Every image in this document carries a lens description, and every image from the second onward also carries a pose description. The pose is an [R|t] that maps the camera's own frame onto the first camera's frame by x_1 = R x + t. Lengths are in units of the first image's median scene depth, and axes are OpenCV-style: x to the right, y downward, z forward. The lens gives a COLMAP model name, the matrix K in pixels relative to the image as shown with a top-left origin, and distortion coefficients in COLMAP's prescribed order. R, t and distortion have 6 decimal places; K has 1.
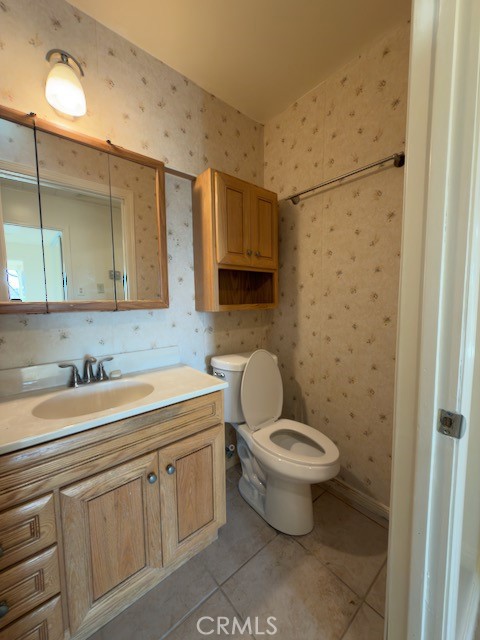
lens RADIAL K [[253.5, 0, 239.8], [0, 253.5, 320.1], [0, 0, 1]] dist [-0.000100, 0.000031]
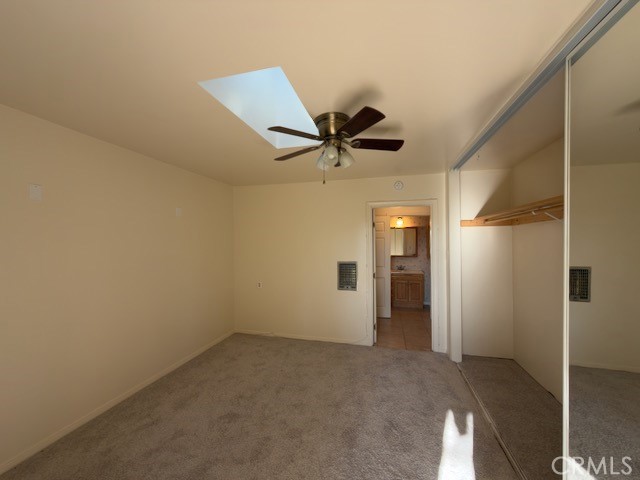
lens RADIAL K [[253.5, 0, 319.8], [0, 253.5, 241.0], [0, 0, 1]] dist [-0.000100, 0.000031]
pose [[0.571842, 0.007753, -0.820327, 2.629241], [-0.073680, 0.996399, -0.041945, -0.030479], [0.817049, 0.084427, 0.570354, -3.292718]]
